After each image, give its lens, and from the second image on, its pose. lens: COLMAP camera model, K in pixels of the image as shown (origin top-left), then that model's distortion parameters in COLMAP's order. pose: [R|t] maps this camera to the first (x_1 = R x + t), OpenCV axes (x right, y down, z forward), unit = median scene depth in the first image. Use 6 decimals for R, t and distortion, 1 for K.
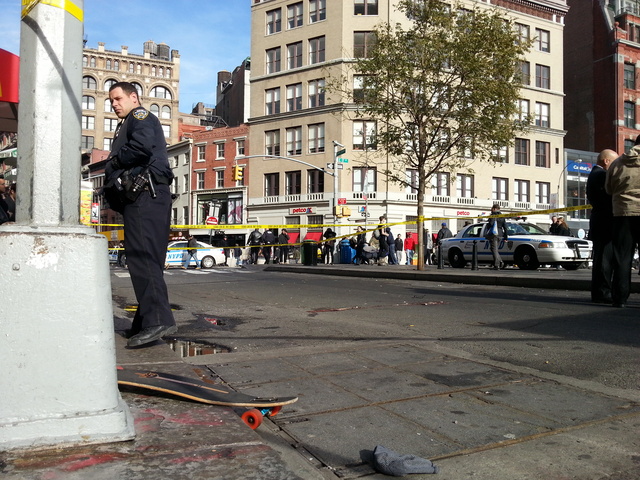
lens RADIAL K [[513.3, 0, 317.2], [0, 513.3, 249.2], [0, 0, 1]] dist [-0.006501, -0.016191]
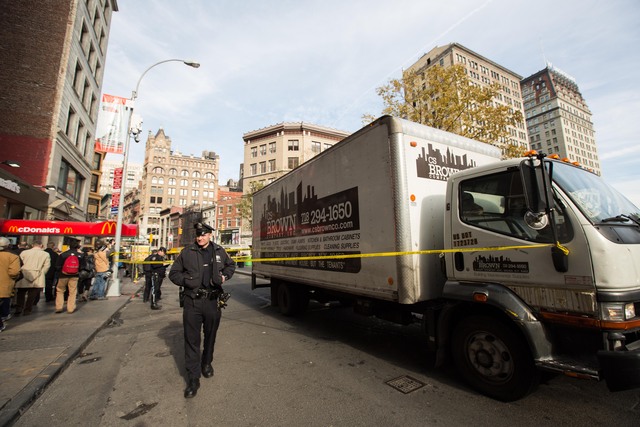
lens RADIAL K [[280.1, 0, 320.0], [0, 280.1, 213.5], [0, 0, 1]] dist [-0.052748, 0.000740]
pose [[0.998005, -0.015960, 0.061081, 0.128123], [0.023653, 0.991572, -0.127378, -0.020960], [-0.058533, 0.128569, 0.989972, -0.186814]]
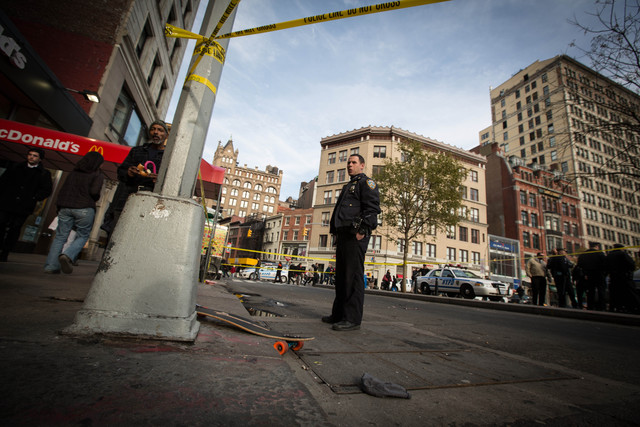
lens RADIAL K [[280.1, 0, 320.0], [0, 280.1, 213.5], [0, 0, 1]] dist [-0.052748, 0.000740]
pose [[0.991363, 0.075067, -0.107541, 0.001493], [-0.097721, 0.969685, -0.223969, 0.004982], [0.087468, 0.232544, 0.968645, 0.006517]]
